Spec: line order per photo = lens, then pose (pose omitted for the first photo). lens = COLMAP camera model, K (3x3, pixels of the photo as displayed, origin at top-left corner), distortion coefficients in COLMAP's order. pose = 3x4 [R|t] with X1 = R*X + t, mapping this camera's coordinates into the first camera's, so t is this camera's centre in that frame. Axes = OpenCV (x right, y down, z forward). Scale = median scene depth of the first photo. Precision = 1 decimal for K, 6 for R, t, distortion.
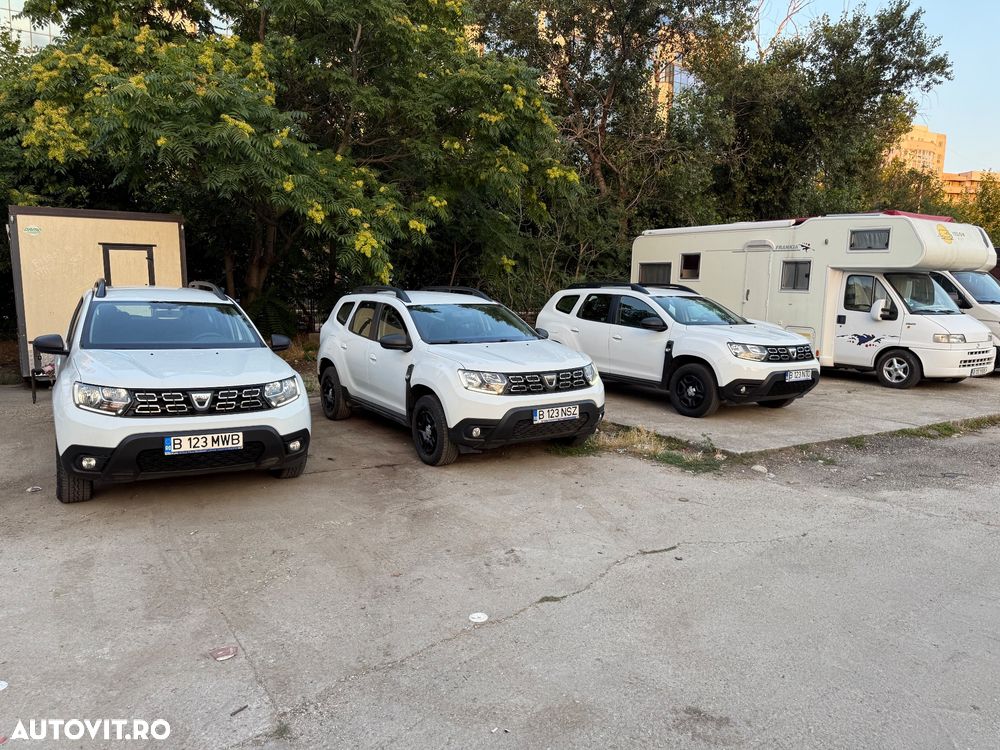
lens RADIAL K [[724.3, 0, 510.7], [0, 724.3, 378.9], [0, 0, 1]] dist [0.040325, -0.024022]
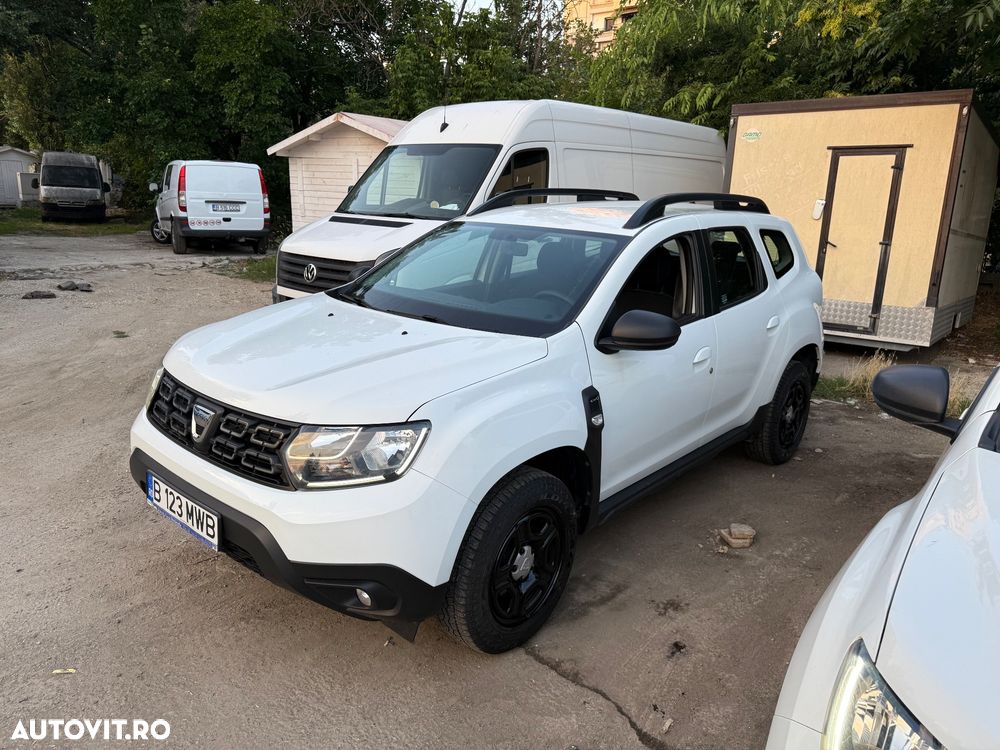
lens RADIAL K [[714.8, 0, 497.7], [0, 714.8, 372.8], [0, 0, 1]] dist [0.033230, -0.037354]
pose [[0.284970, 0.220394, -0.932855, 0.031099], [-0.145717, 0.971857, 0.185095, -0.055803], [0.947396, 0.083186, 0.309065, 0.490354]]
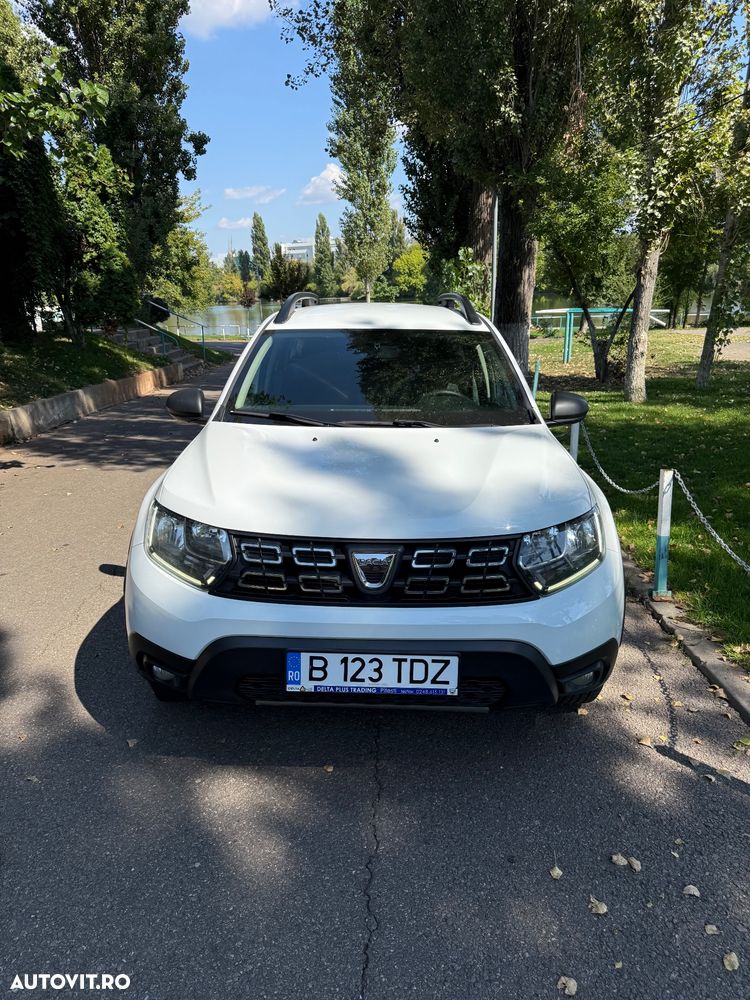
lens RADIAL K [[714.8, 0, 365.7], [0, 714.8, 497.6], [0, 0, 1]] dist [0.033230, -0.037354]
pose [[0.824709, 0.148014, -0.545845, 0.133056], [-0.074421, 0.985155, 0.154697, -0.047506], [0.560639, -0.086958, 0.823482, 0.428216]]
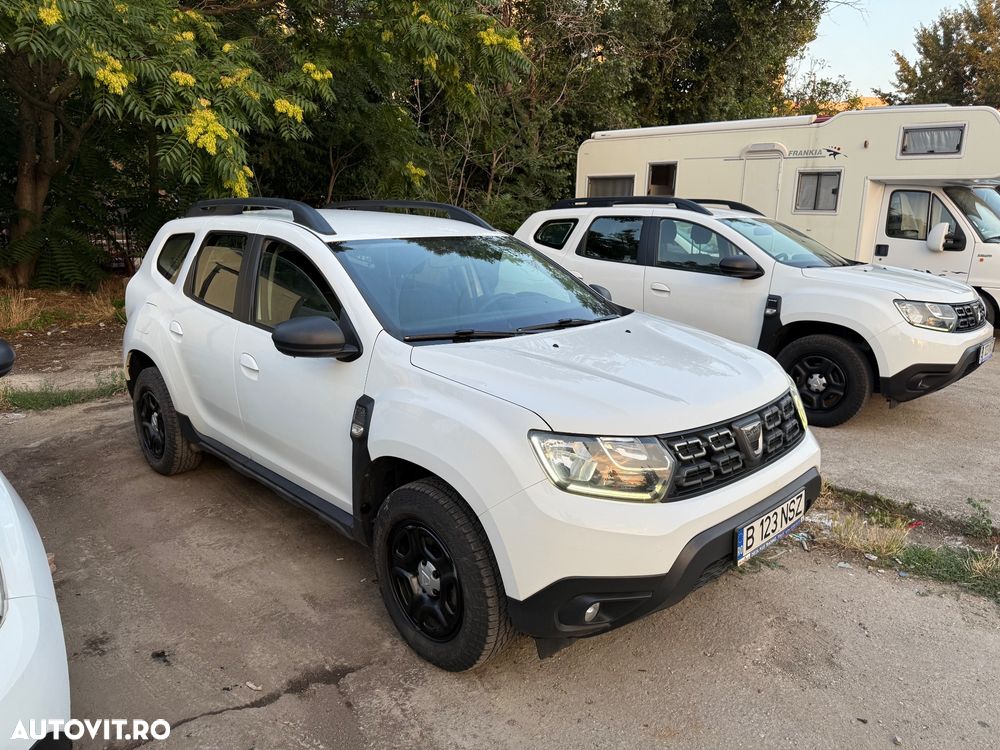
lens RADIAL K [[714.8, 0, 505.0], [0, 714.8, 374.6], [0, 0, 1]] dist [0.033230, -0.037354]
pose [[0.980948, -0.046142, 0.188709, -0.085053], [0.027947, 0.994797, 0.097969, -0.042455], [-0.192247, -0.090828, 0.977134, 0.385489]]
